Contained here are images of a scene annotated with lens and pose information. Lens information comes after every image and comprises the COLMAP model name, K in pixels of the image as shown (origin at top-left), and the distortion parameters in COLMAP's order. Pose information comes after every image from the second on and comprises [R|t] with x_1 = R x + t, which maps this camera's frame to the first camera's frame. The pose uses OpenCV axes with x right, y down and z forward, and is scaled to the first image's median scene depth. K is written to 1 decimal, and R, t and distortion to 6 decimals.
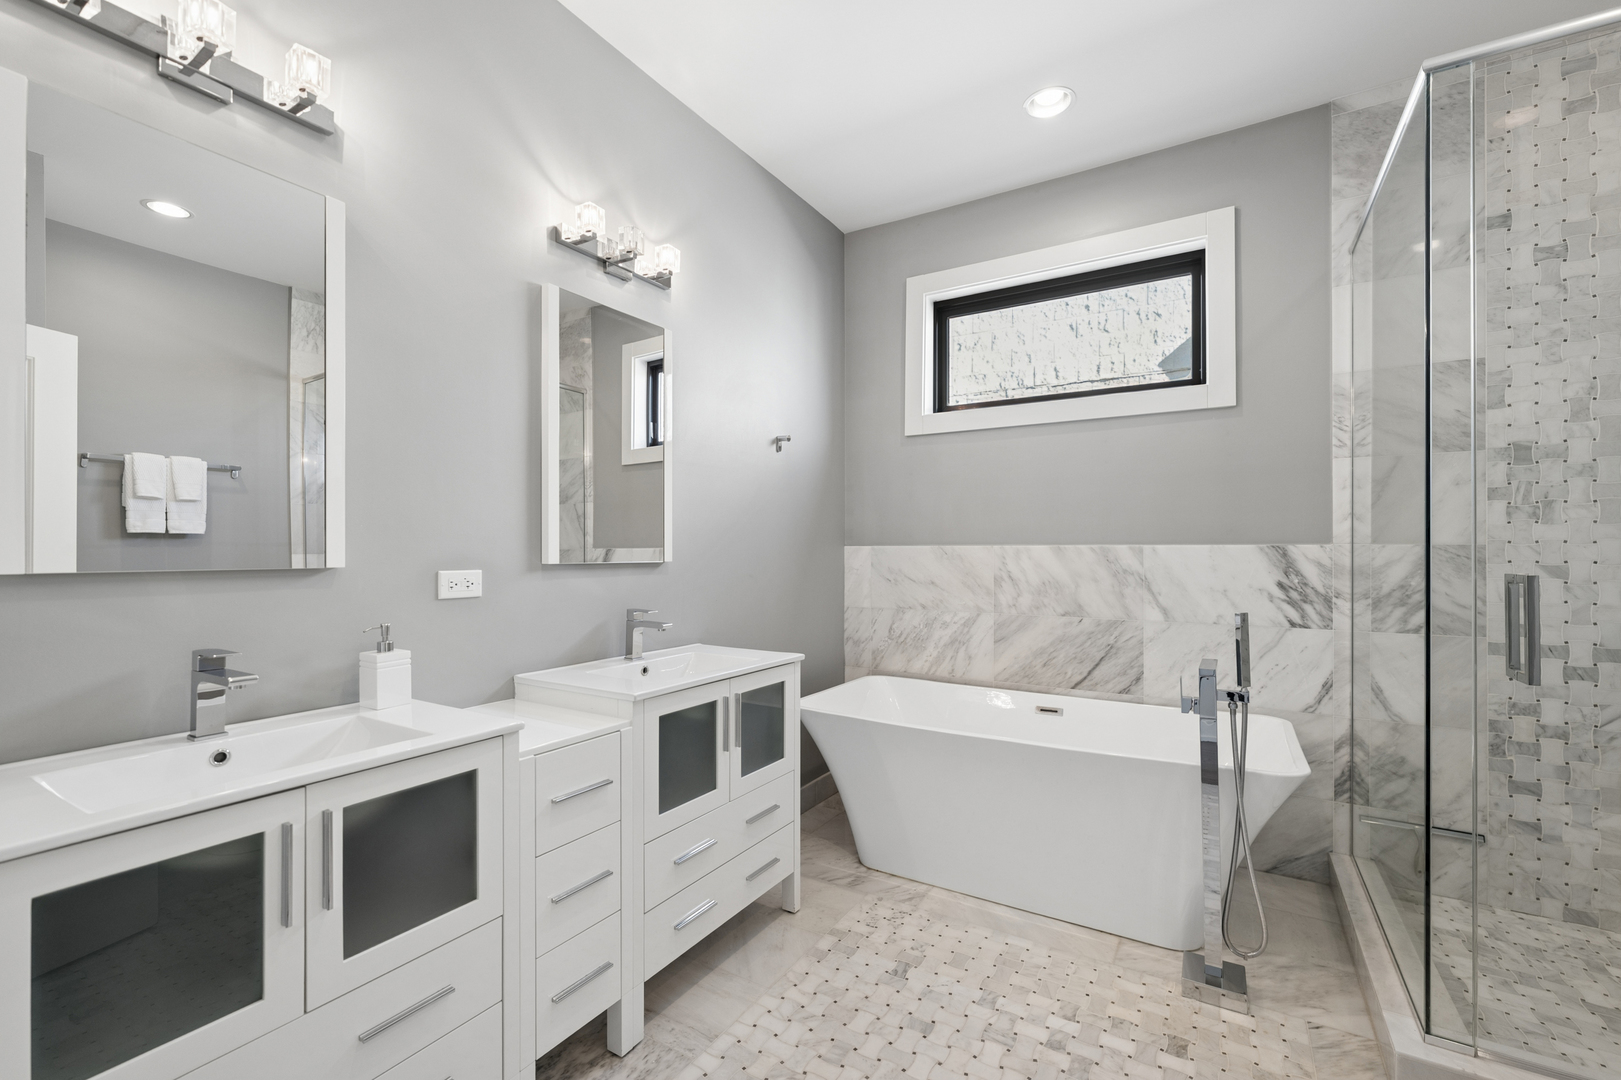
lens RADIAL K [[681.6, 0, 810.5], [0, 681.6, 545.2], [0, 0, 1]] dist [0.002219, -0.000123]
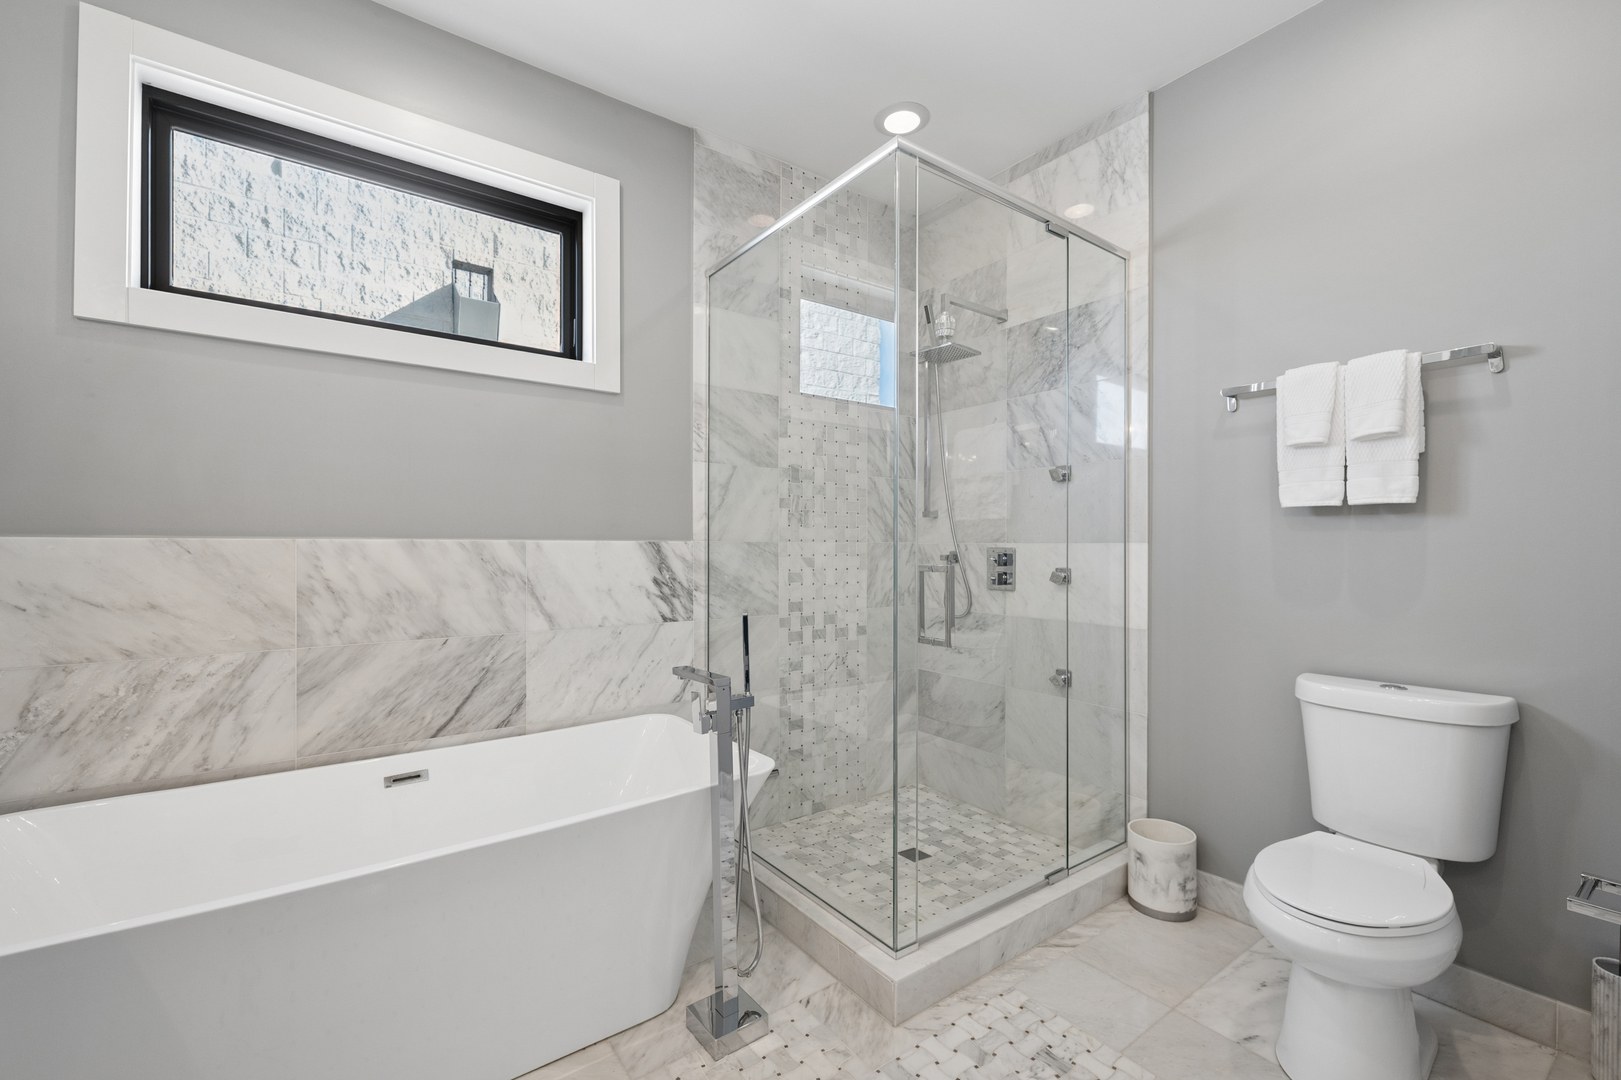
lens RADIAL K [[681.6, 0, 810.5], [0, 681.6, 545.2], [0, 0, 1]] dist [0.002219, -0.000123]
pose [[0.379991, 0.002538, 0.924987, -0.140500], [-0.007930, 0.999968, 0.000514, 0.002869], [-0.924956, -0.007530, 0.379999, 0.372981]]
